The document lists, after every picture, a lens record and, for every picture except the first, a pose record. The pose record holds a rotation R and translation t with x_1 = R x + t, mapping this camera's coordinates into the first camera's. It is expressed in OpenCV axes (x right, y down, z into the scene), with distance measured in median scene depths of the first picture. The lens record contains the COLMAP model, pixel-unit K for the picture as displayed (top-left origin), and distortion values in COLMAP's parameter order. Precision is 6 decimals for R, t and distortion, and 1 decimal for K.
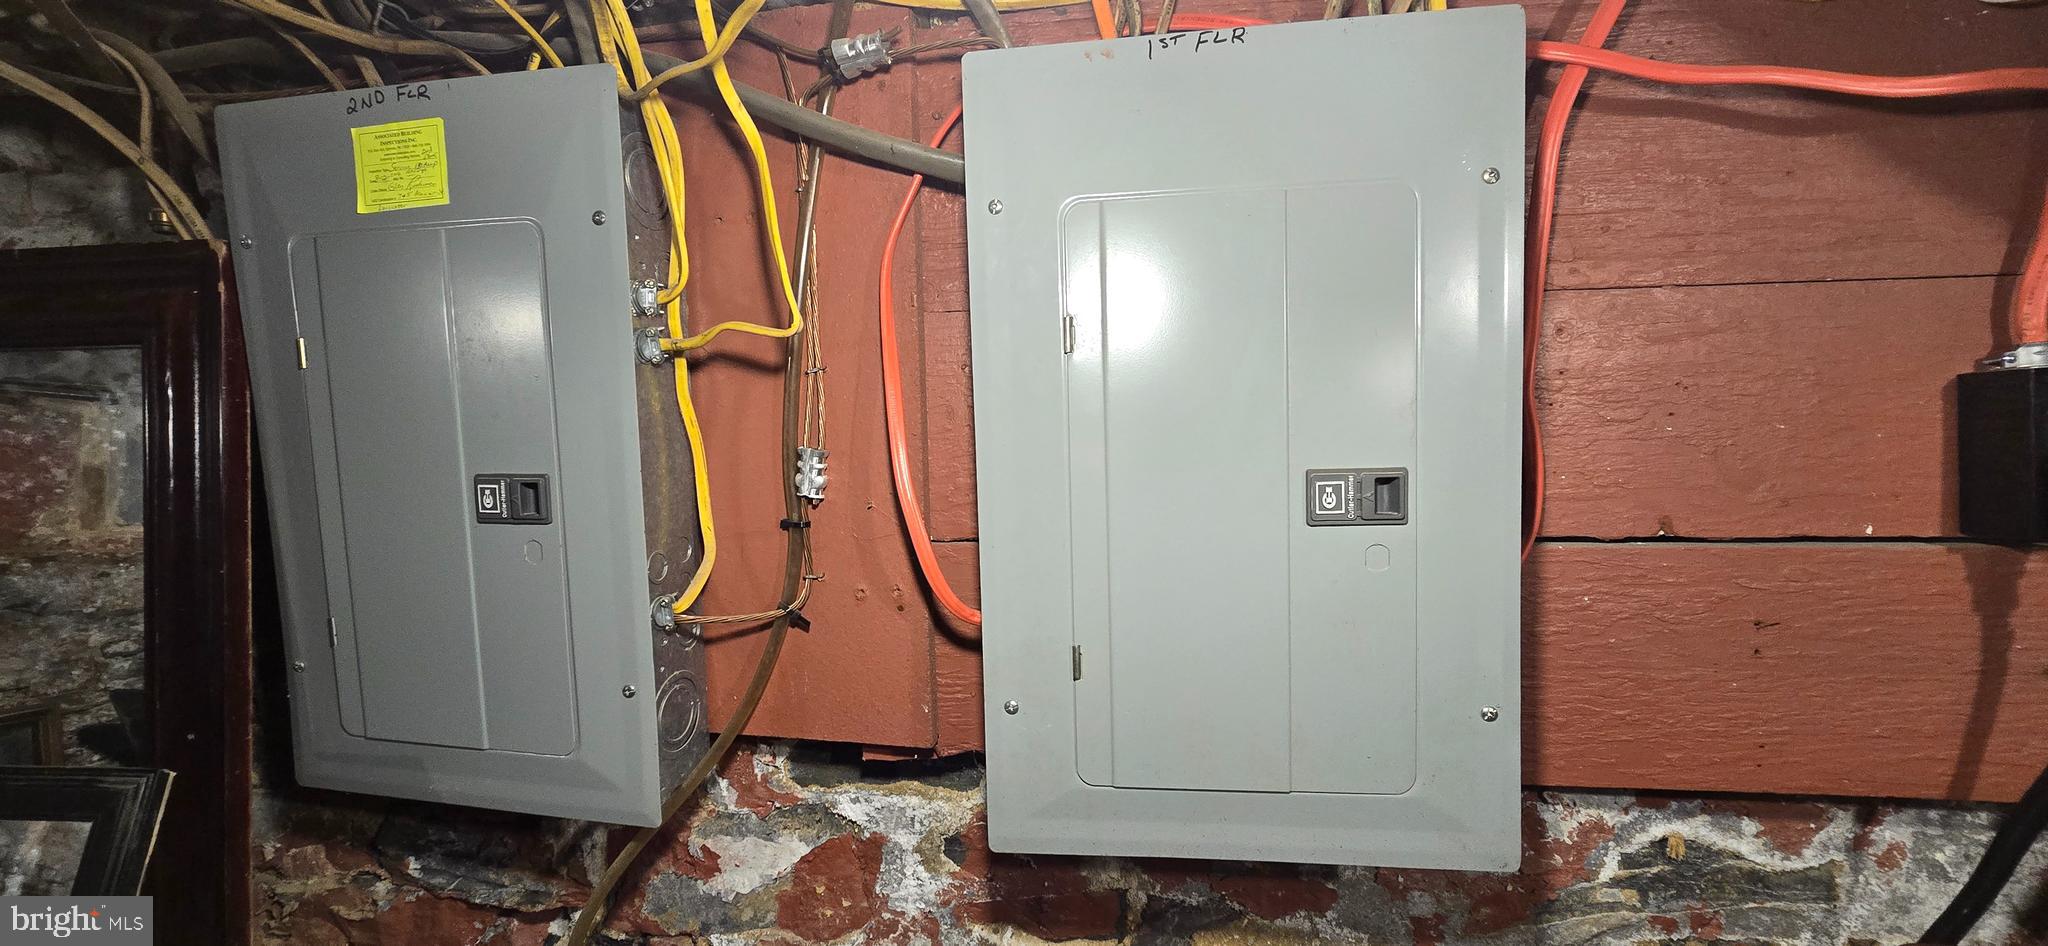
lens RADIAL K [[844.5, 0, 1017.4], [0, 844.5, 481.0], [0, 0, 1]] dist [-0.008210, 0.002838]
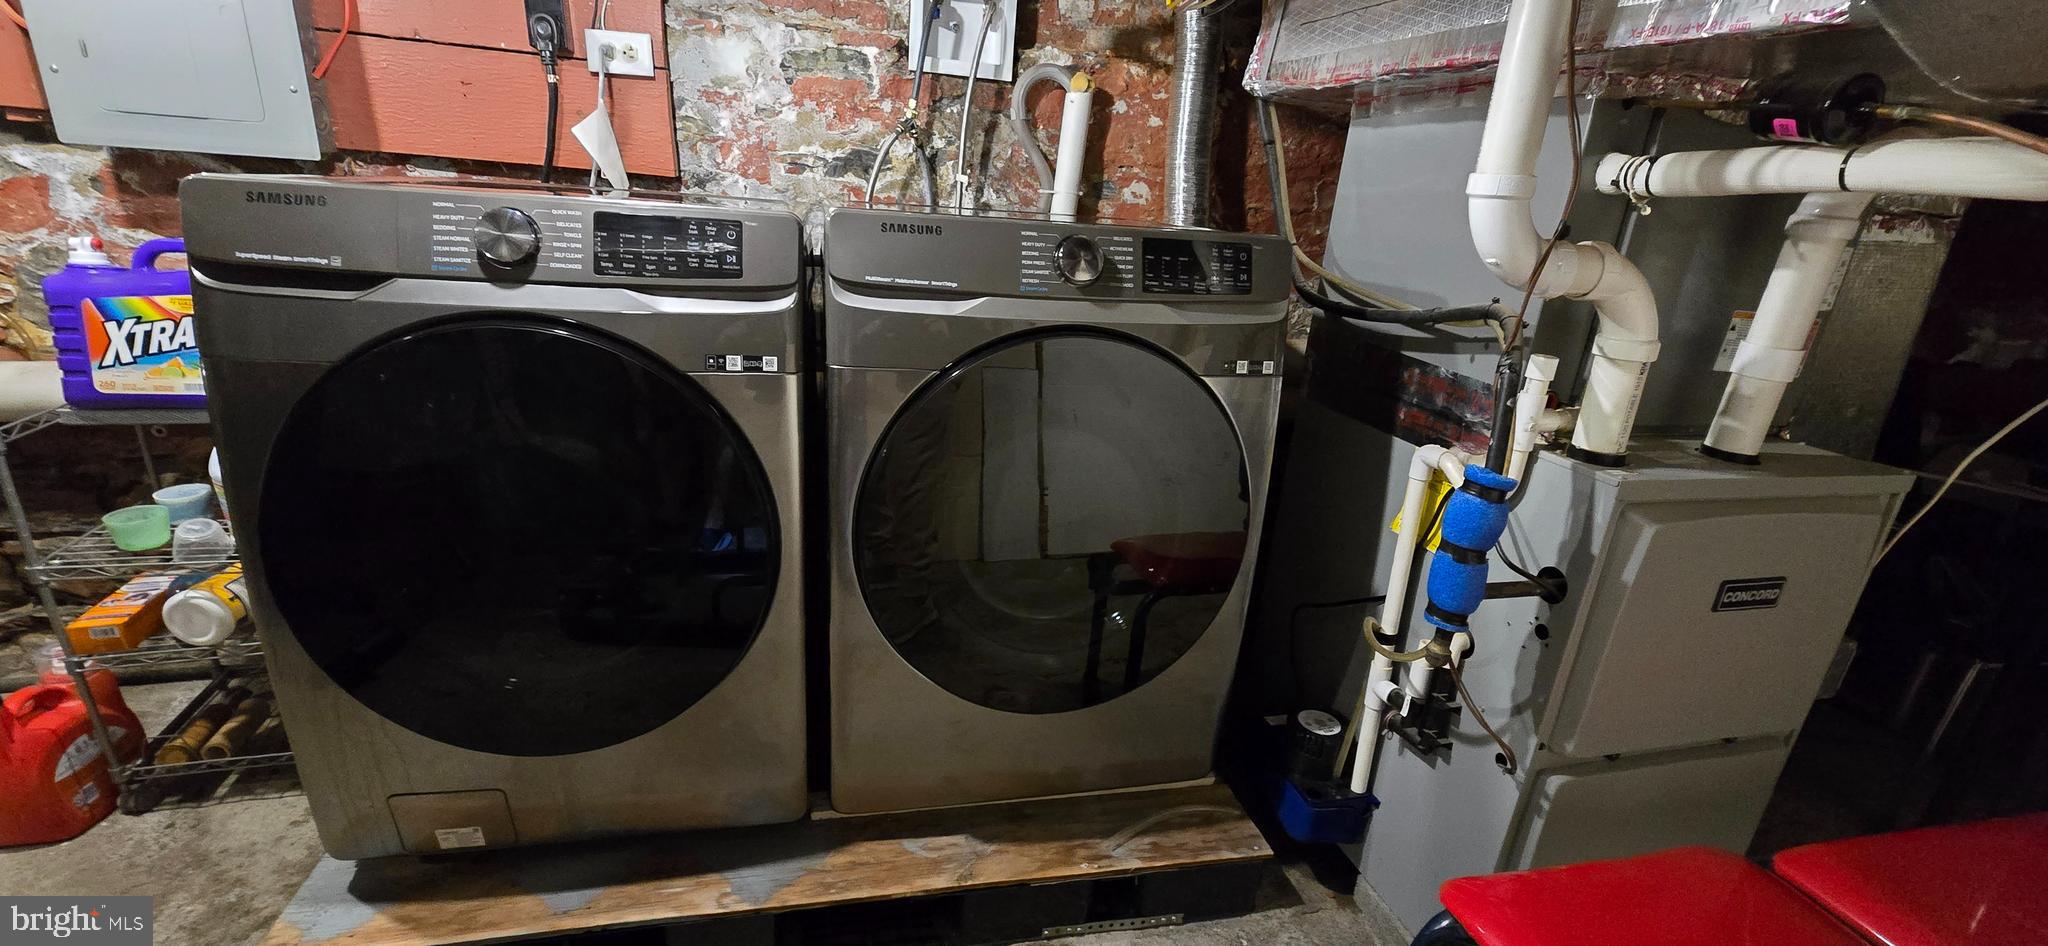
lens RADIAL K [[844.5, 0, 1017.4], [0, 844.5, 481.0], [0, 0, 1]] dist [-0.008210, 0.002838]
pose [[0.932817, -0.022721, 0.359633, 1.202025], [-0.079529, 0.960420, 0.266961, 0.406988], [-0.351464, -0.277627, 0.894089, -1.681098]]
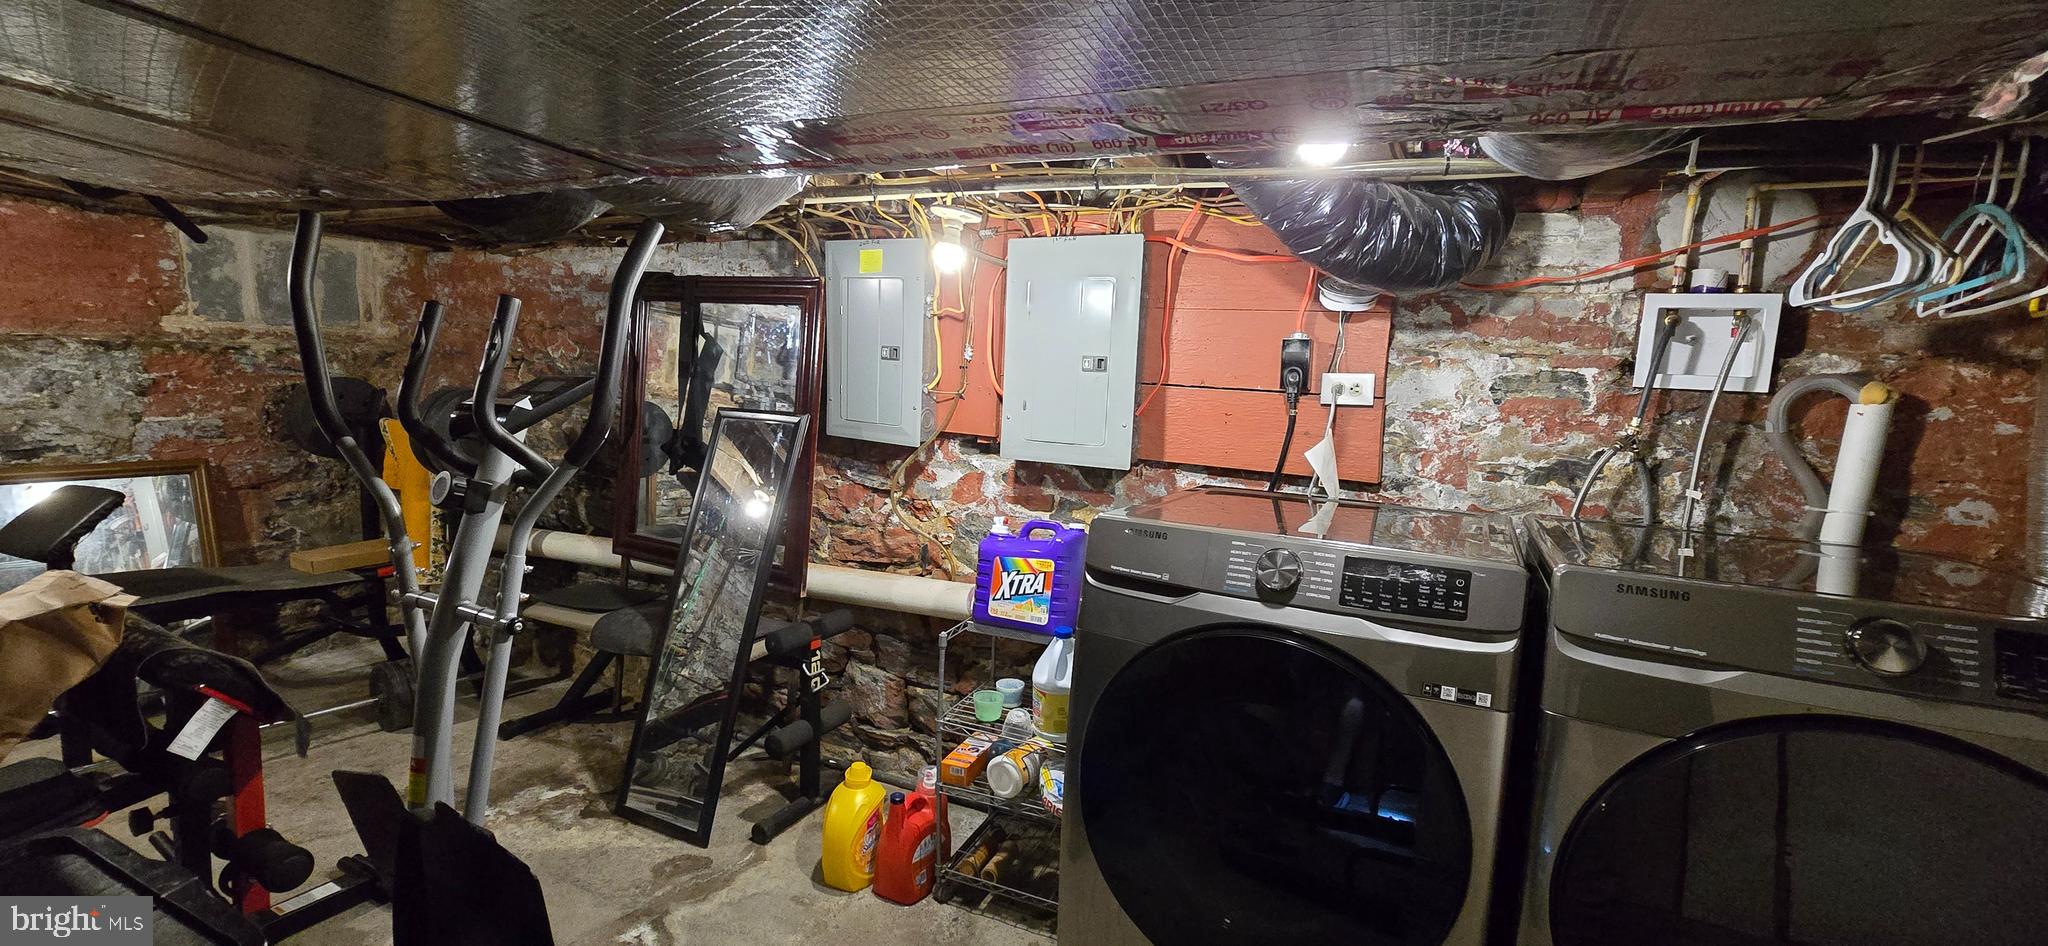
lens RADIAL K [[844.5, 0, 1017.4], [0, 844.5, 481.0], [0, 0, 1]] dist [-0.008210, 0.002838]
pose [[0.937681, 0.110246, -0.329544, 1.000375], [-0.088035, 0.992767, 0.081627, 0.189562], [0.336160, -0.047529, 0.940605, -1.923284]]
